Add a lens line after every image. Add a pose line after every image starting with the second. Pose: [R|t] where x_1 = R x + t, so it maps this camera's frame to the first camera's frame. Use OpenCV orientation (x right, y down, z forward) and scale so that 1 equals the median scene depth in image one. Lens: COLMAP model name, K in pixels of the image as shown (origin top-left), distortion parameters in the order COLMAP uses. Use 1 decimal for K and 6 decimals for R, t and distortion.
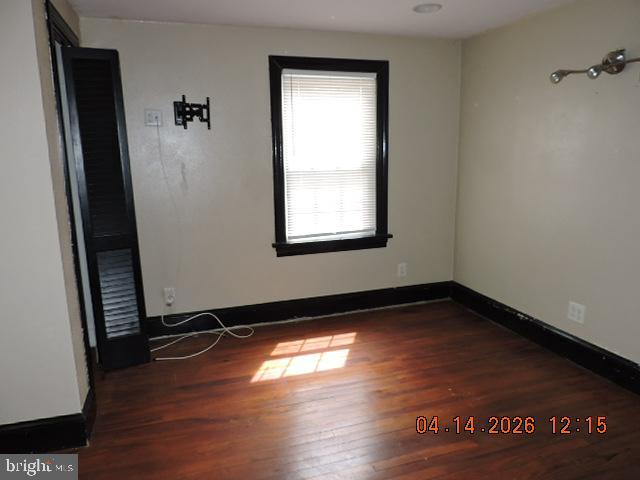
lens RADIAL K [[458.5, 0, 319.3], [0, 458.5, 242.5], [0, 0, 1]] dist [-0.023949, 0.007105]
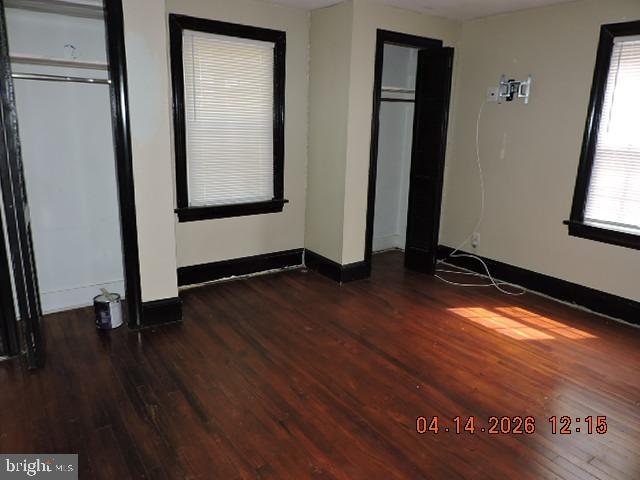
lens RADIAL K [[458.5, 0, 319.0], [0, 458.5, 238.0], [0, 0, 1]] dist [-0.023949, 0.007105]
pose [[0.298035, 0.265565, -0.916870, 0.693841], [-0.215494, 0.954443, 0.206400, -0.051896], [0.929912, 0.136065, 0.341686, 0.183109]]
